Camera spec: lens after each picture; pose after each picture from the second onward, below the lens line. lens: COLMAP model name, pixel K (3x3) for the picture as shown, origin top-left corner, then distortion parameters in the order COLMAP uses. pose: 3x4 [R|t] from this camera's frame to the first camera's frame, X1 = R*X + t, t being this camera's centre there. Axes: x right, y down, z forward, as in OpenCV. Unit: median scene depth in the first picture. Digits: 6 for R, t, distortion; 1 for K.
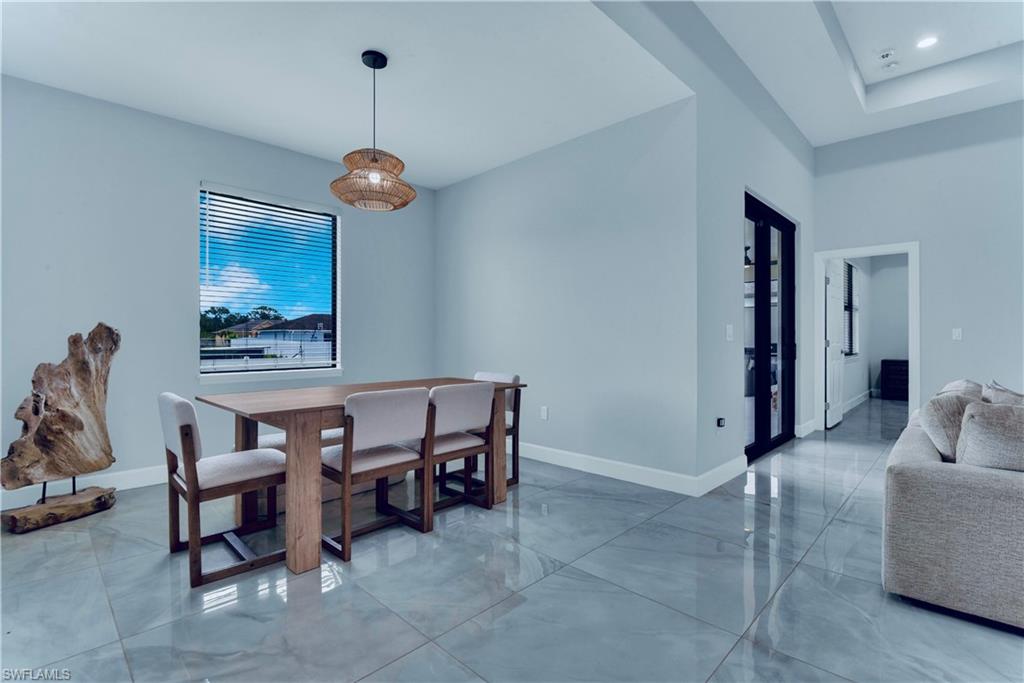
lens RADIAL K [[471.5, 0, 512.0], [0, 471.5, 341.5], [0, 0, 1]] dist [-0.003164, -0.009694]
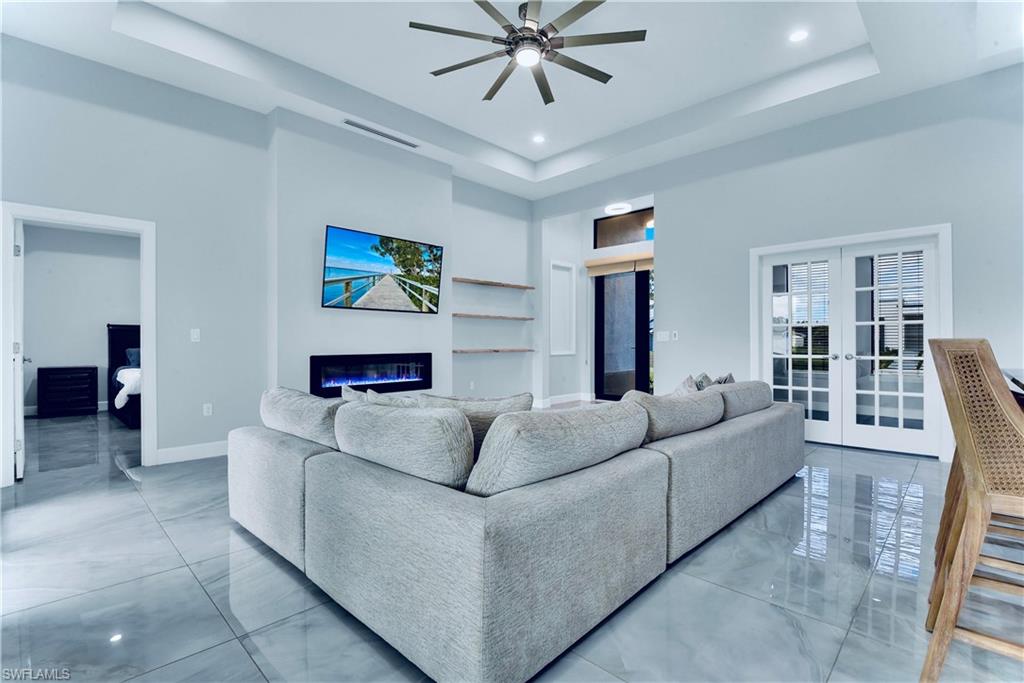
lens RADIAL K [[471.5, 0, 512.0], [0, 471.5, 341.5], [0, 0, 1]] dist [-0.003164, -0.009694]
pose [[0.007859, -0.000790, 0.999969, 0.058190], [0.004398, 0.999990, 0.000755, -0.002627], [-0.999959, 0.004392, 0.007863, 0.450861]]
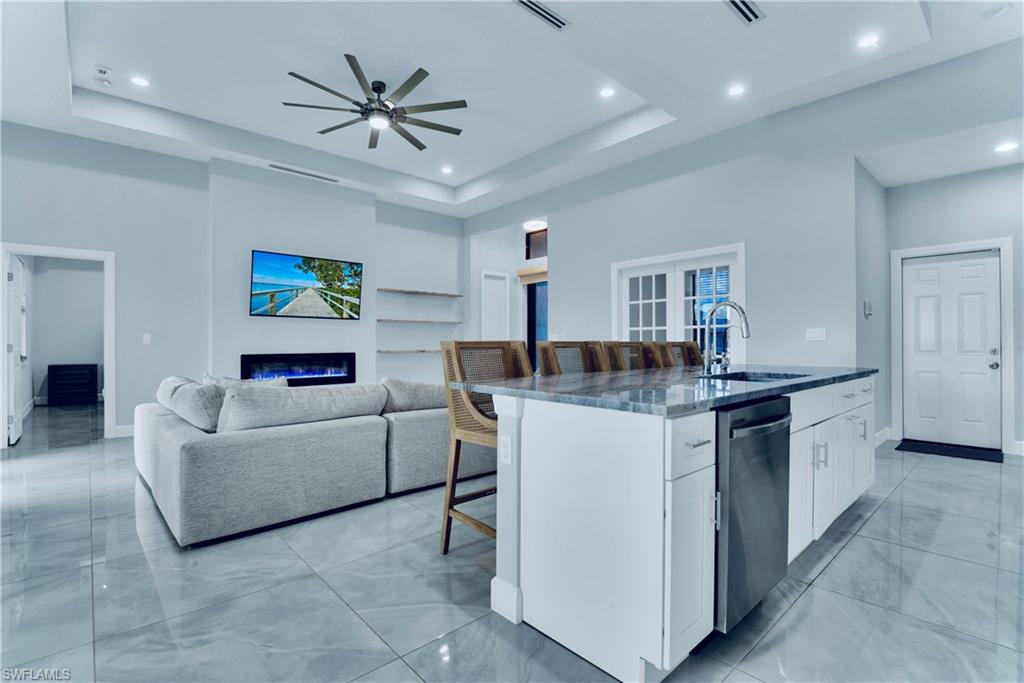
lens RADIAL K [[471.5, 0, 512.0], [0, 471.5, 341.5], [0, 0, 1]] dist [-0.003164, -0.009694]
pose [[0.064410, 0.002499, 0.997920, -0.181612], [0.006050, 0.999978, -0.002895, 0.000333], [-0.997905, 0.006224, 0.064393, 0.020403]]
